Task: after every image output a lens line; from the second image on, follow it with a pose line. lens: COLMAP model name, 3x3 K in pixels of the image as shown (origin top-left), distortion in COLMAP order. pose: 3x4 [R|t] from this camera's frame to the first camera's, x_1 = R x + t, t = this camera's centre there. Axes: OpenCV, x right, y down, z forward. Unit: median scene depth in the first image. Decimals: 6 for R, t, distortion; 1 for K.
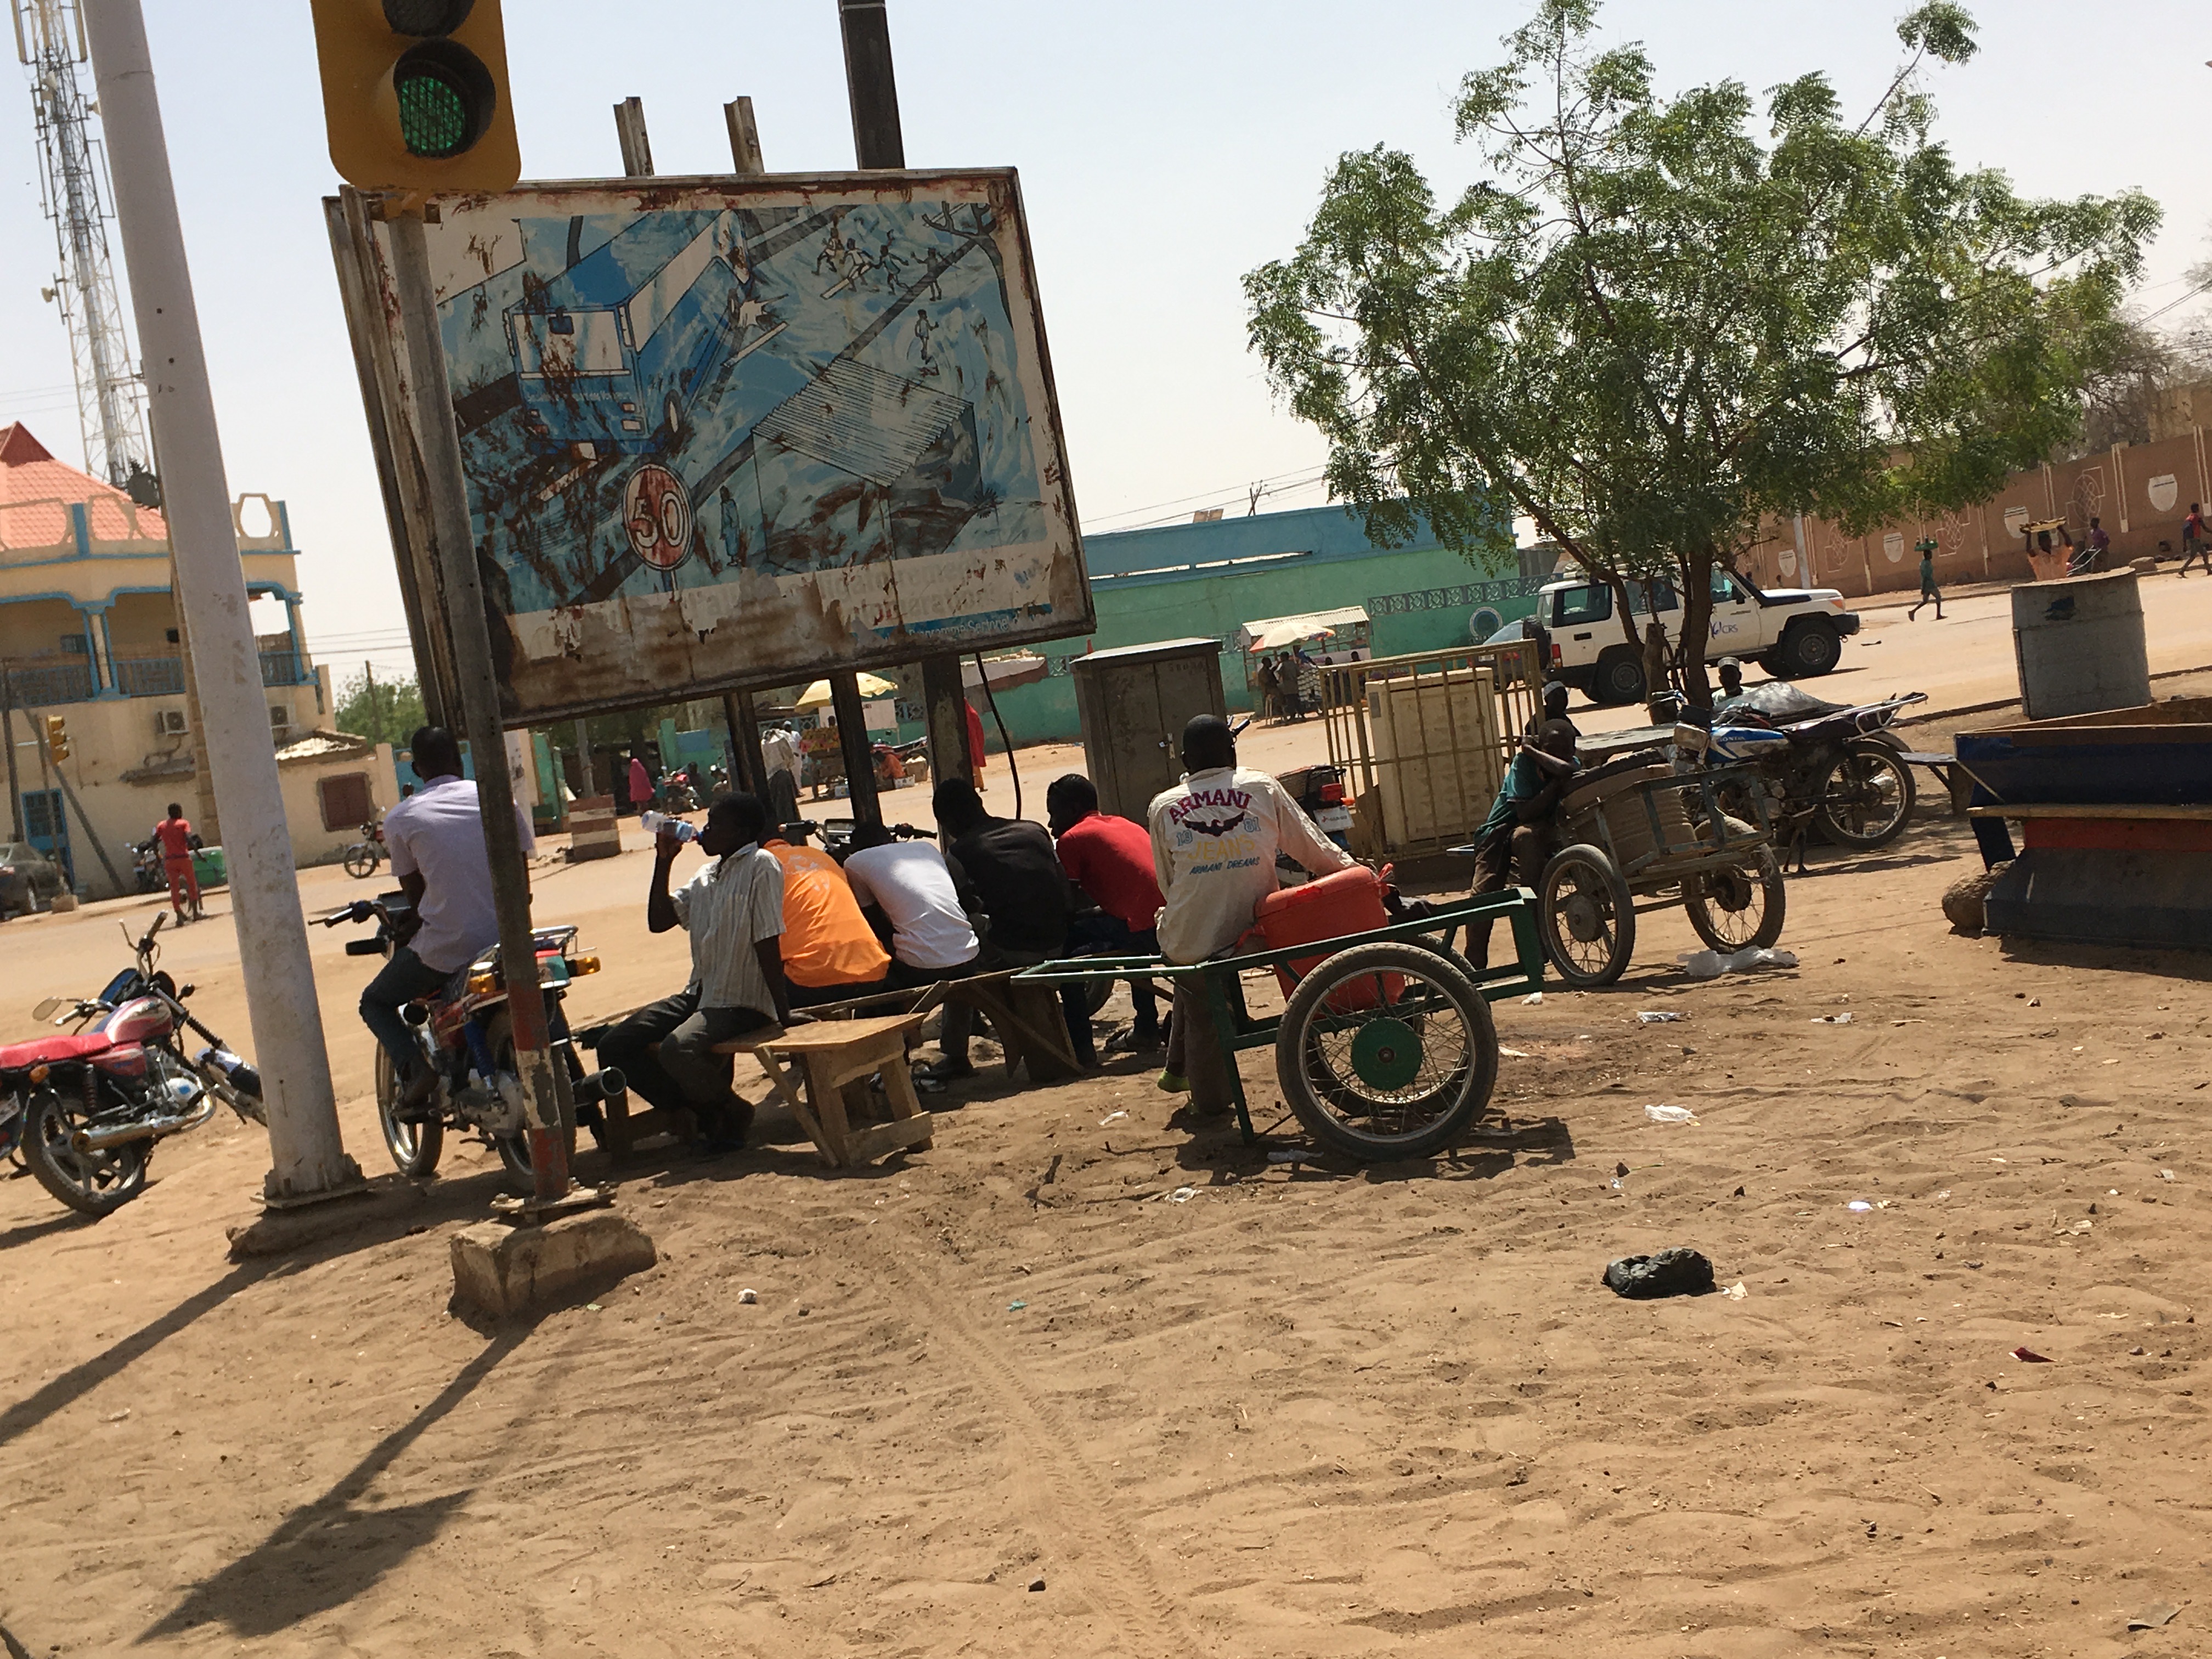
lens RADIAL K [[2658.9, 0, 1098.7], [0, 2658.9, 817.5], [0, 0, 1]] dist [0.059155, 0.000000]
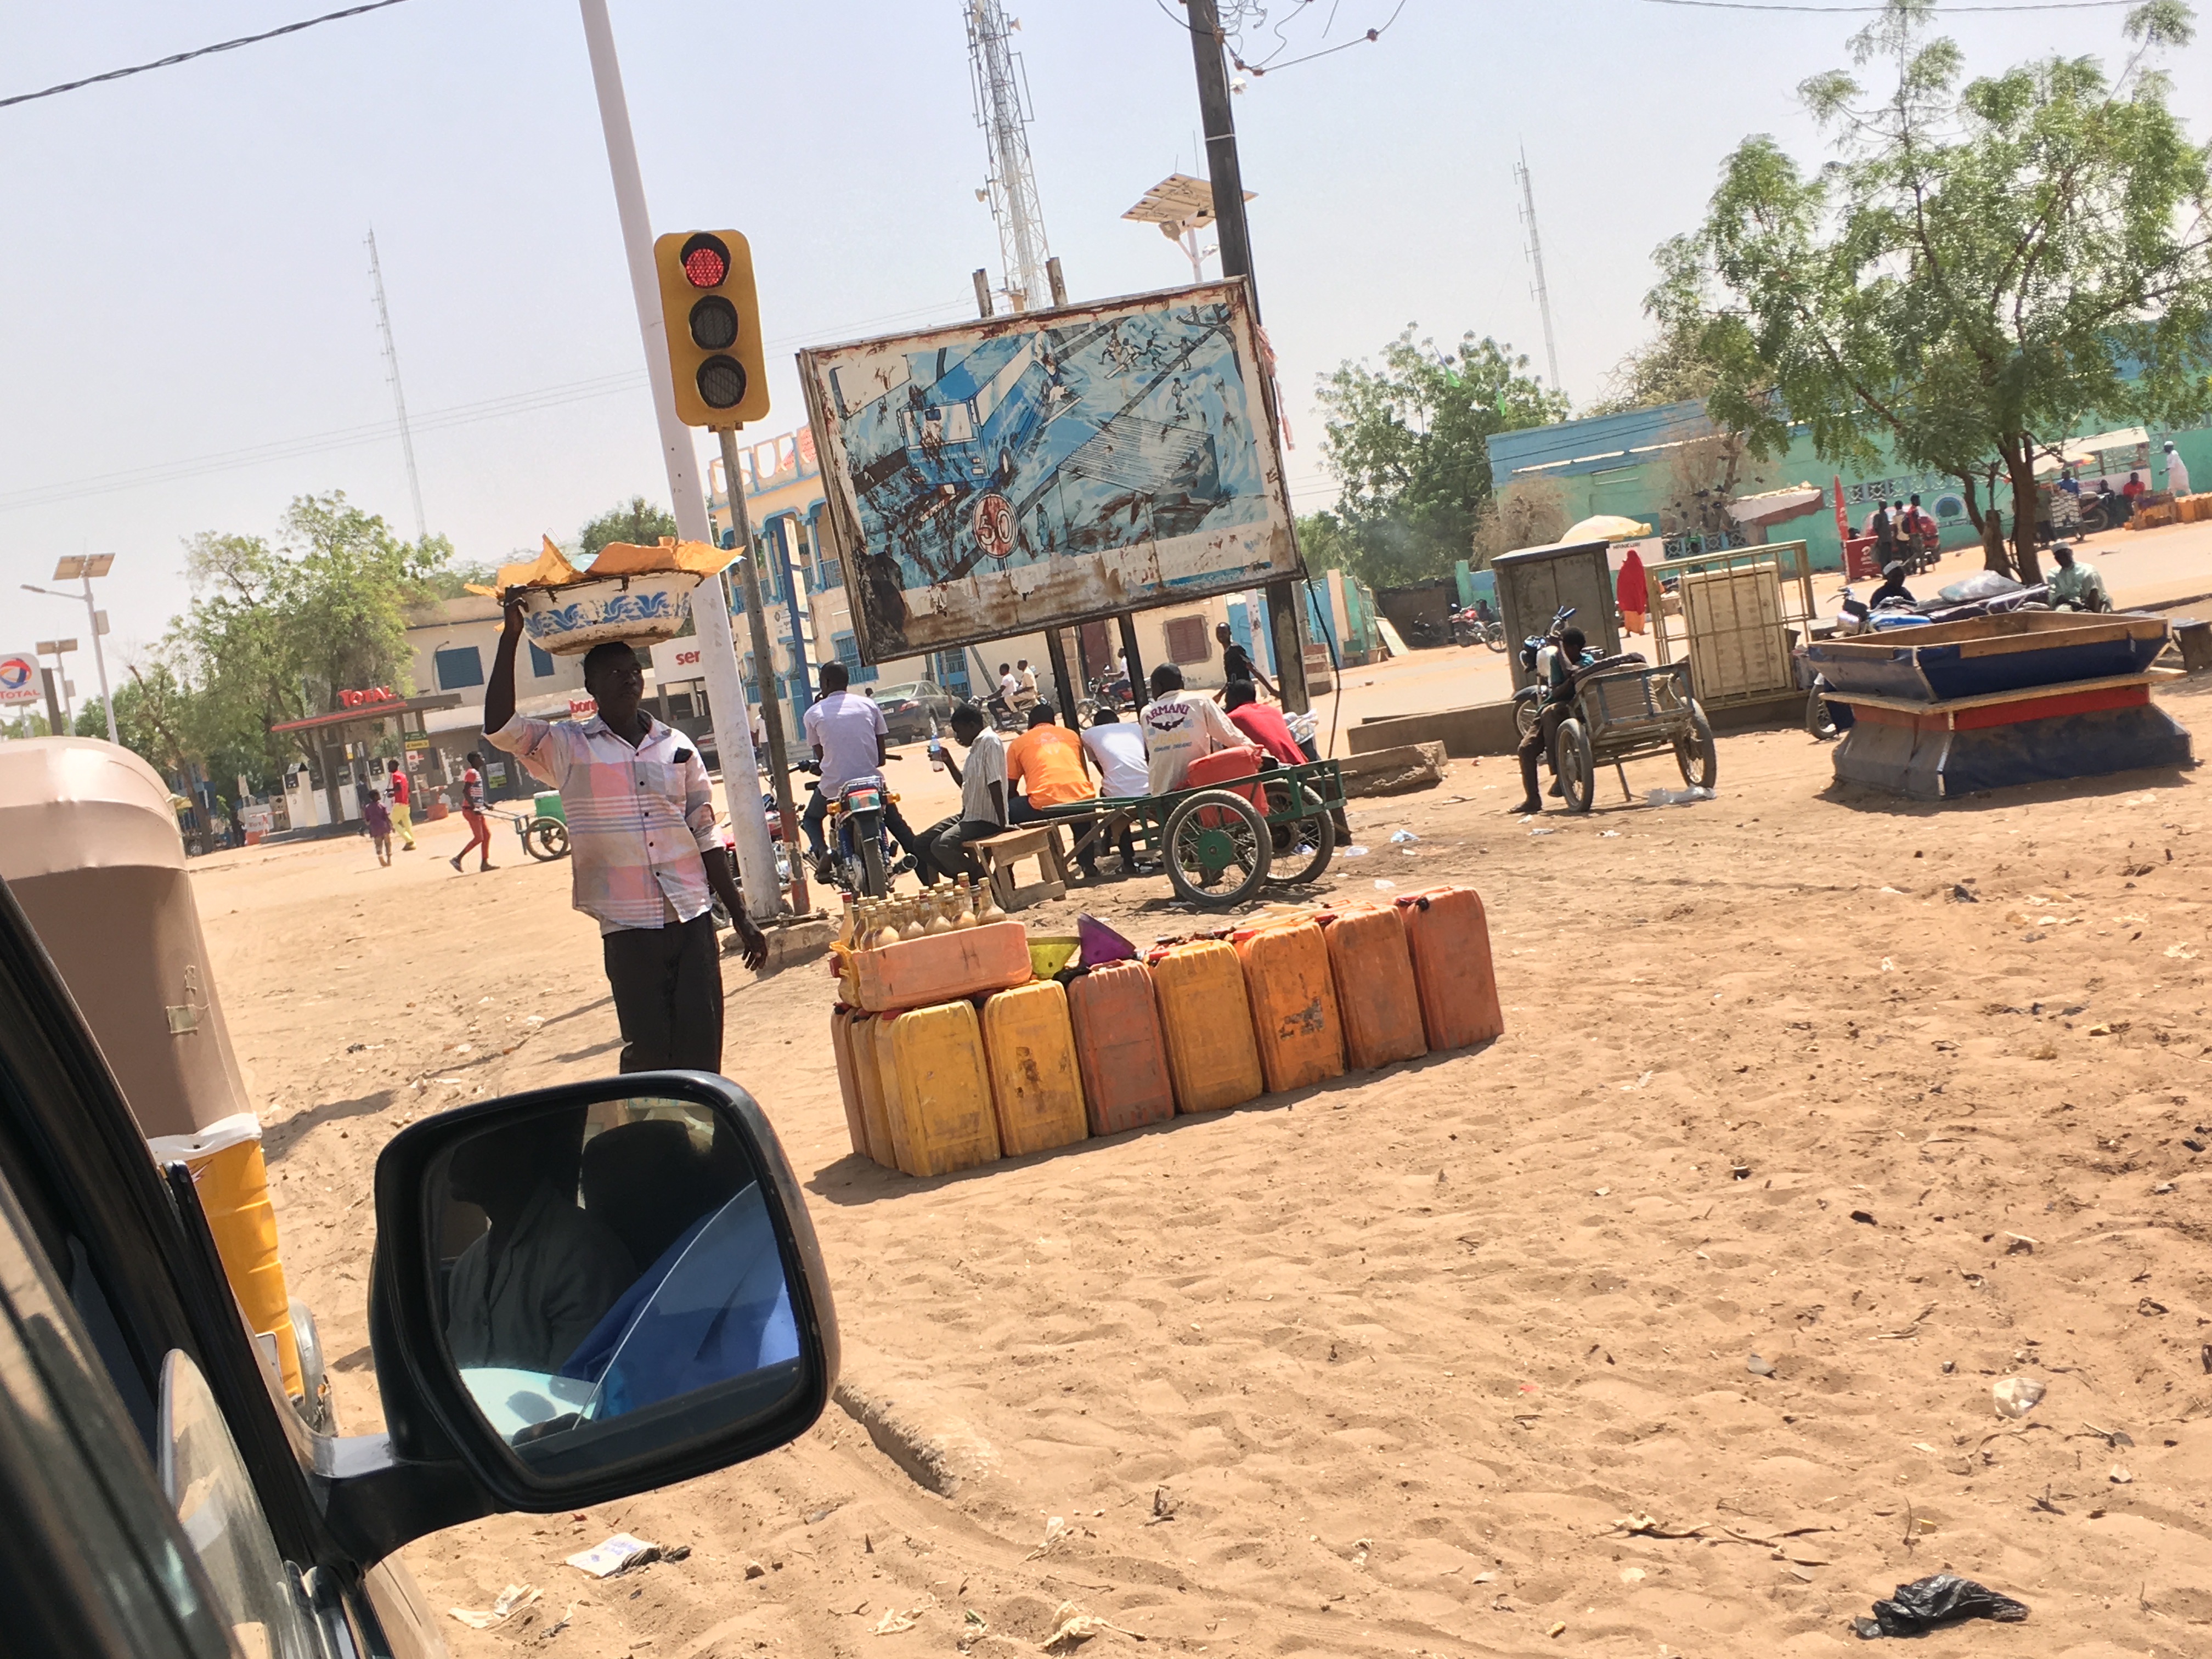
lens RADIAL K [[2658.9, 0, 1113.9], [0, 2658.9, 833.7], [0, 0, 1]] dist [0.059155, 0.000000]
pose [[0.938106, 0.009631, -0.346215, 0.458059], [0.017057, 0.997116, 0.073956, -0.041022], [0.345928, -0.075284, 0.935236, -0.513776]]
